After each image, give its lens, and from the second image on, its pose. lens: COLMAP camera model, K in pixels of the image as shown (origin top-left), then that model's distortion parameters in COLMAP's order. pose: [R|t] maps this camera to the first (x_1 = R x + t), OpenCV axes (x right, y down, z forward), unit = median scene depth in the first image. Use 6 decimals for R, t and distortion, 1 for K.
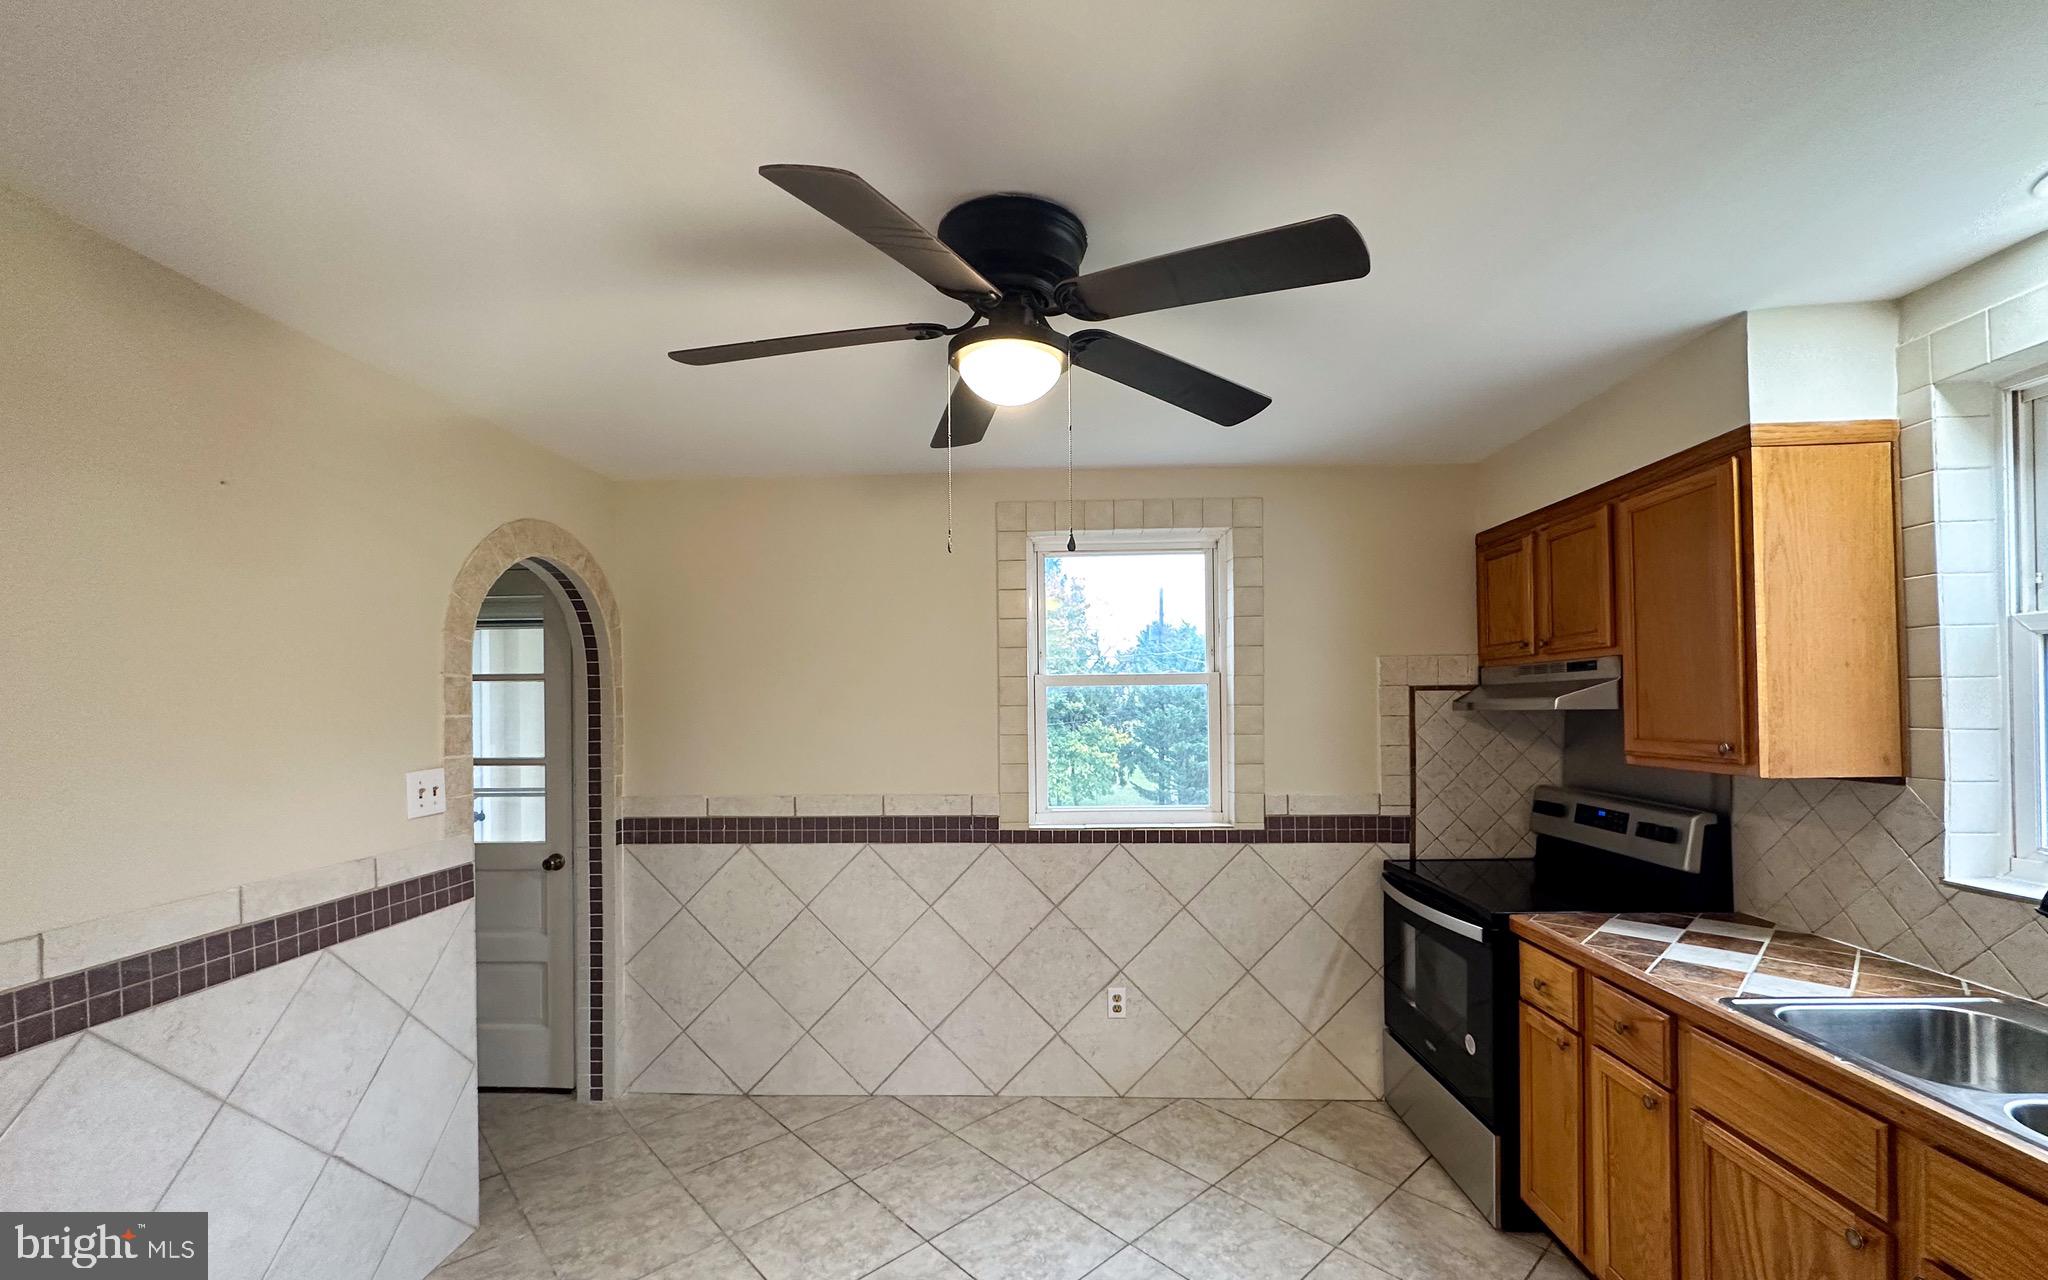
lens RADIAL K [[839.5, 0, 1020.9], [0, 839.5, 700.9], [0, 0, 1]] dist [-0.001166, 0.000252]
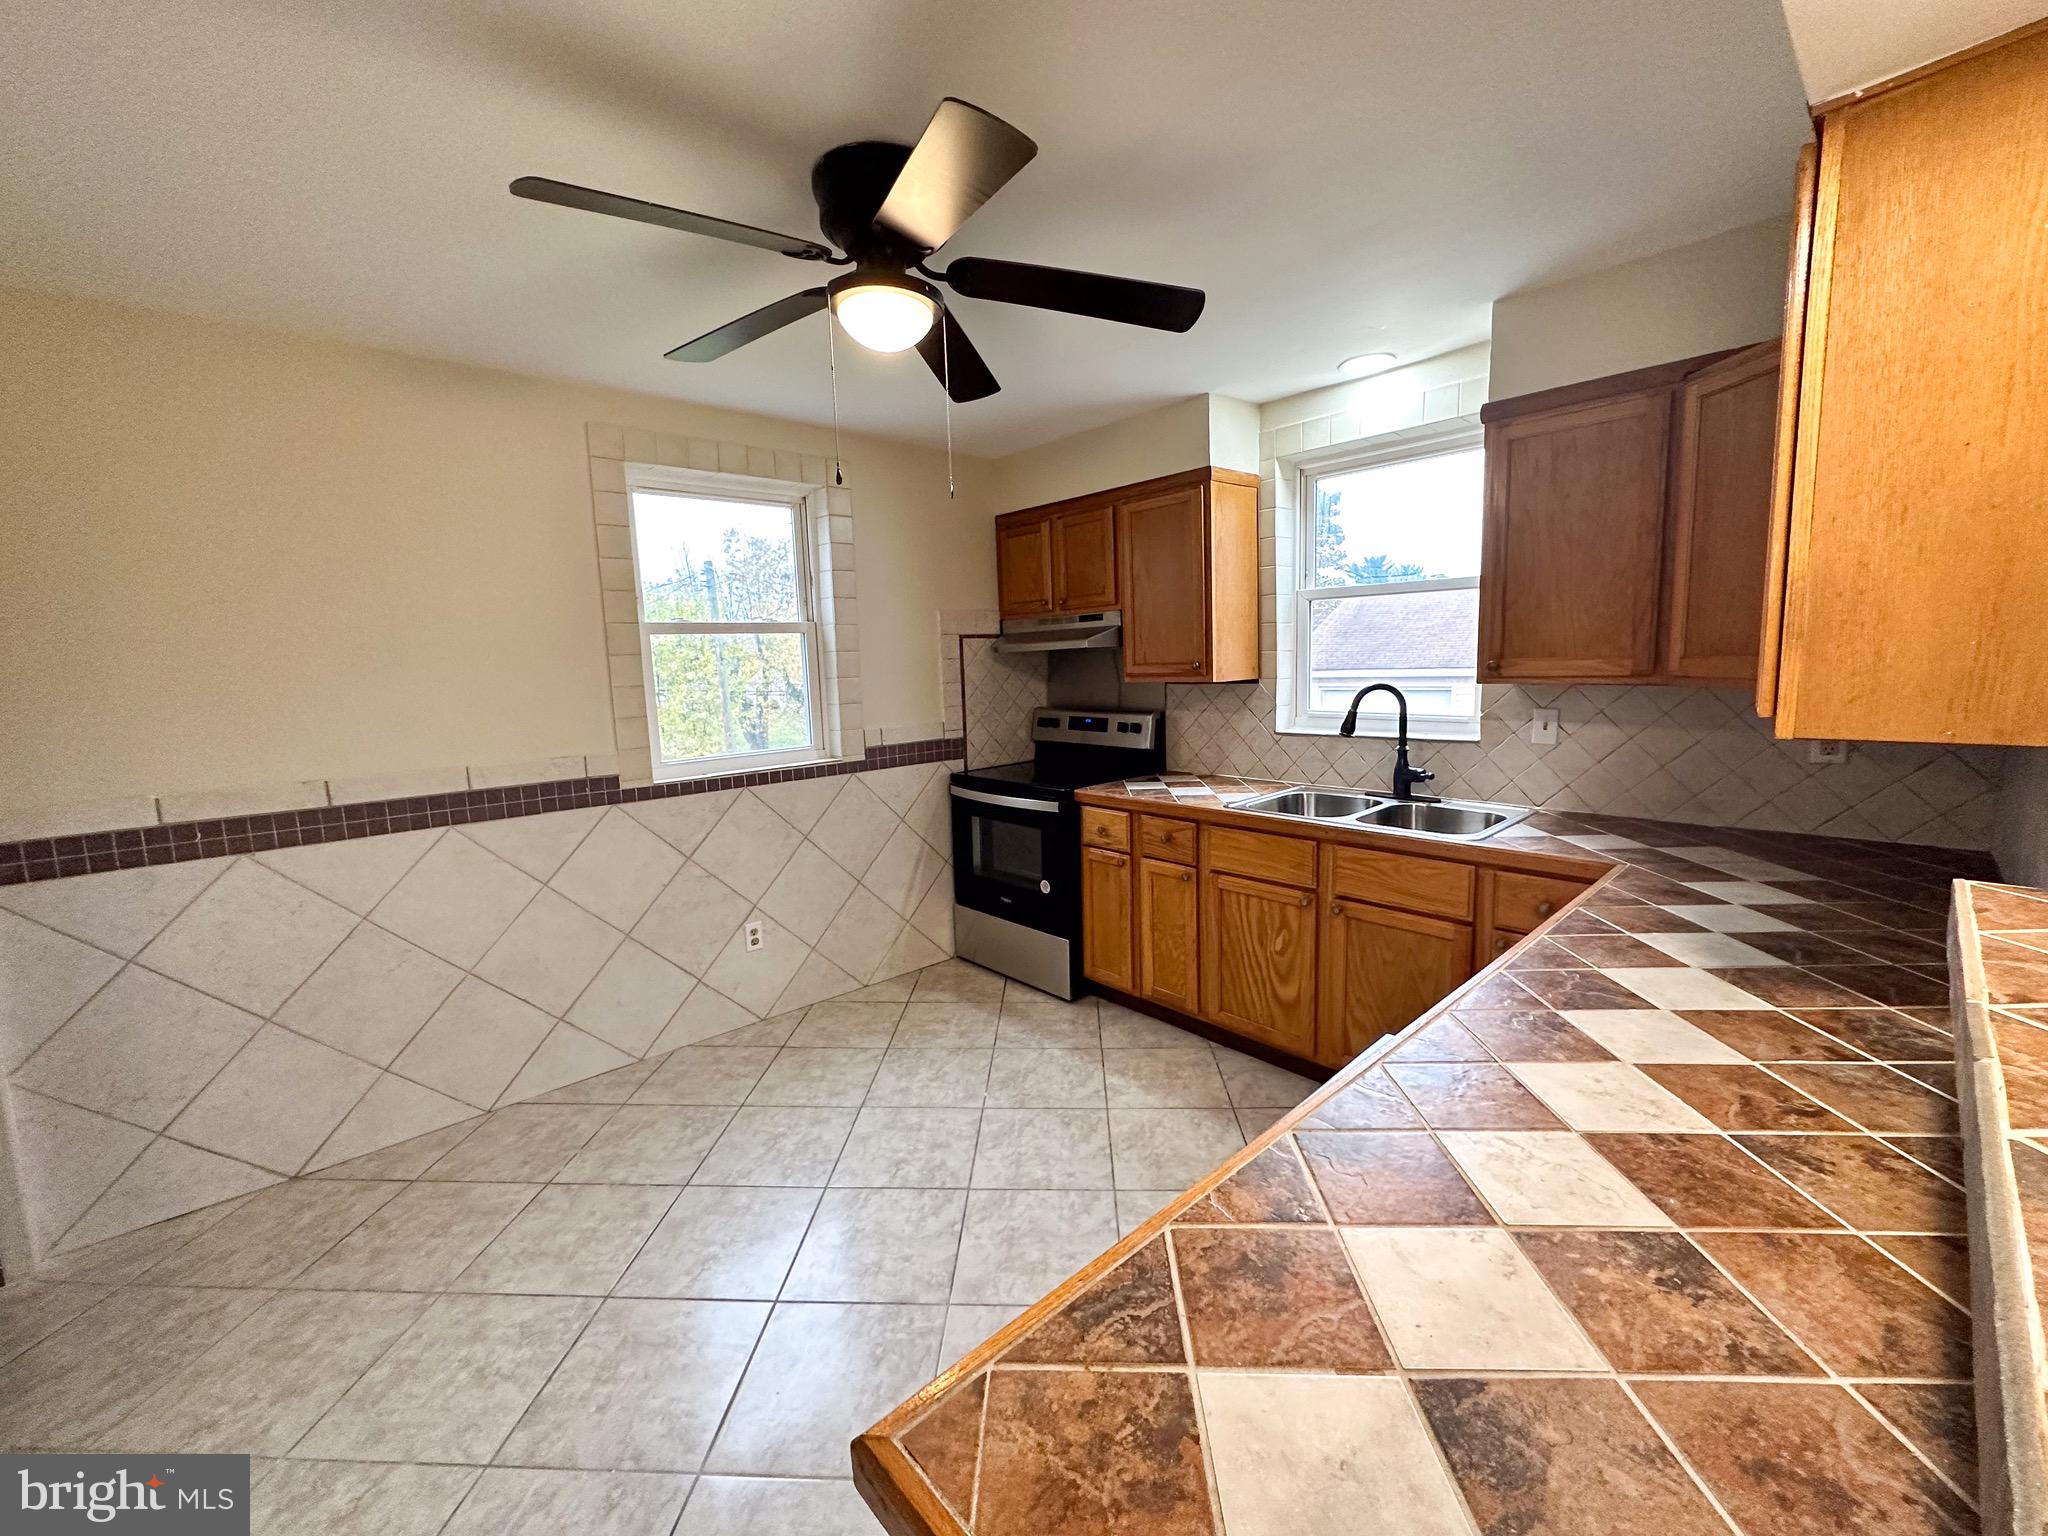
lens RADIAL K [[816.8, 0, 1024.0], [0, 816.8, 768.0], [0, 0, 1]] dist [-0.002151, 0.000303]
pose [[0.715135, -0.108078, 0.690580, -0.335323], [0.024348, 0.991226, 0.129916, 0.023908], [-0.698562, -0.076093, 0.711492, 0.045597]]
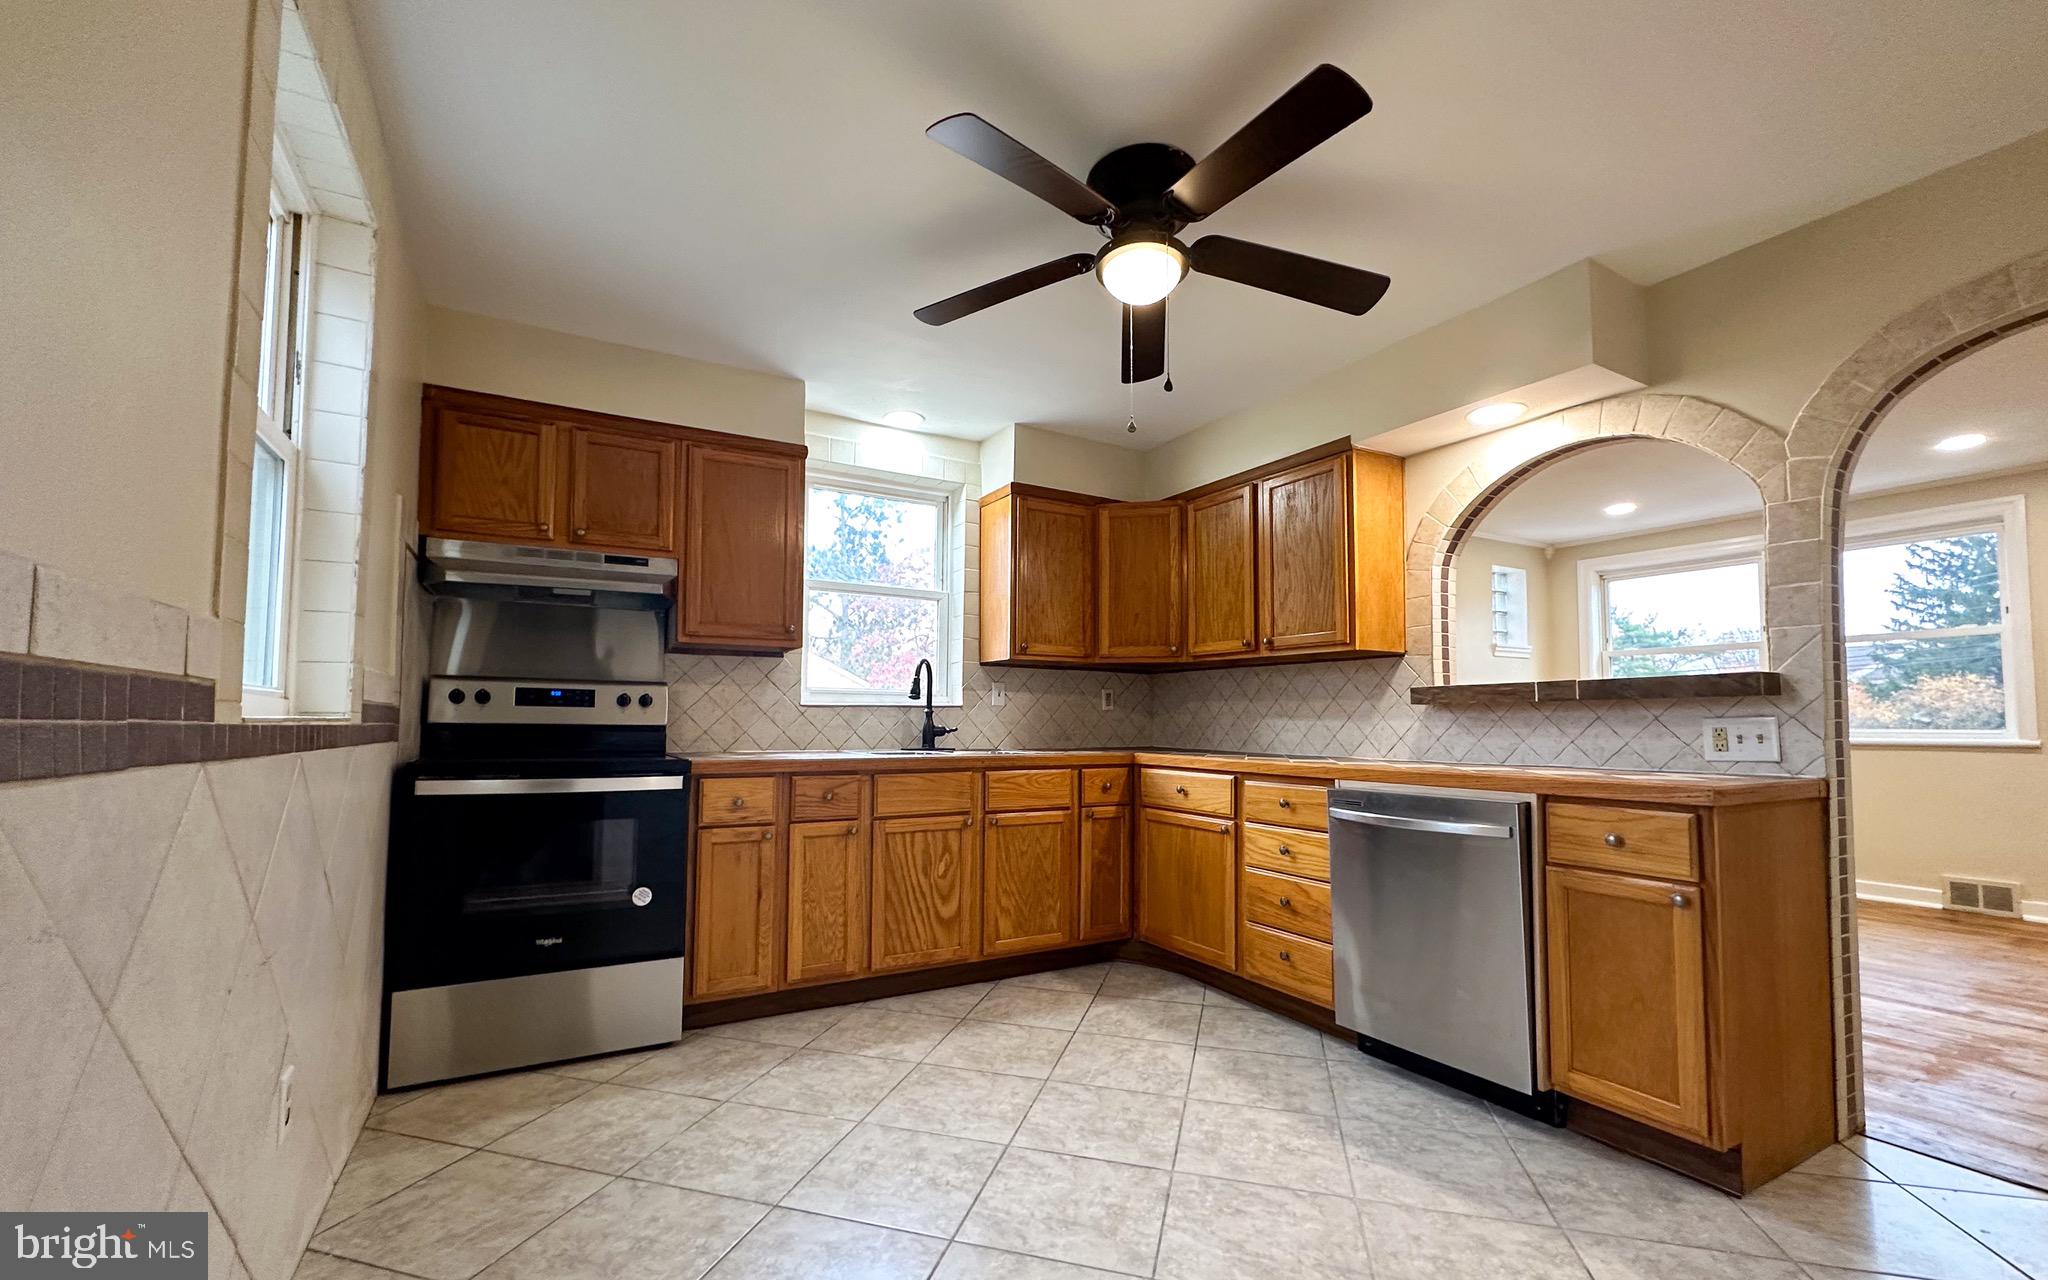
lens RADIAL K [[840.5, 0, 1018.7], [0, 840.5, 677.8], [0, 0, 1]] dist [-0.001360, -0.000056]
pose [[-0.527071, 0.055846, 0.847984, -0.498845], [0.001029, 0.997880, -0.065078, 0.161641], [-0.849821, -0.033428, -0.526011, 0.923033]]
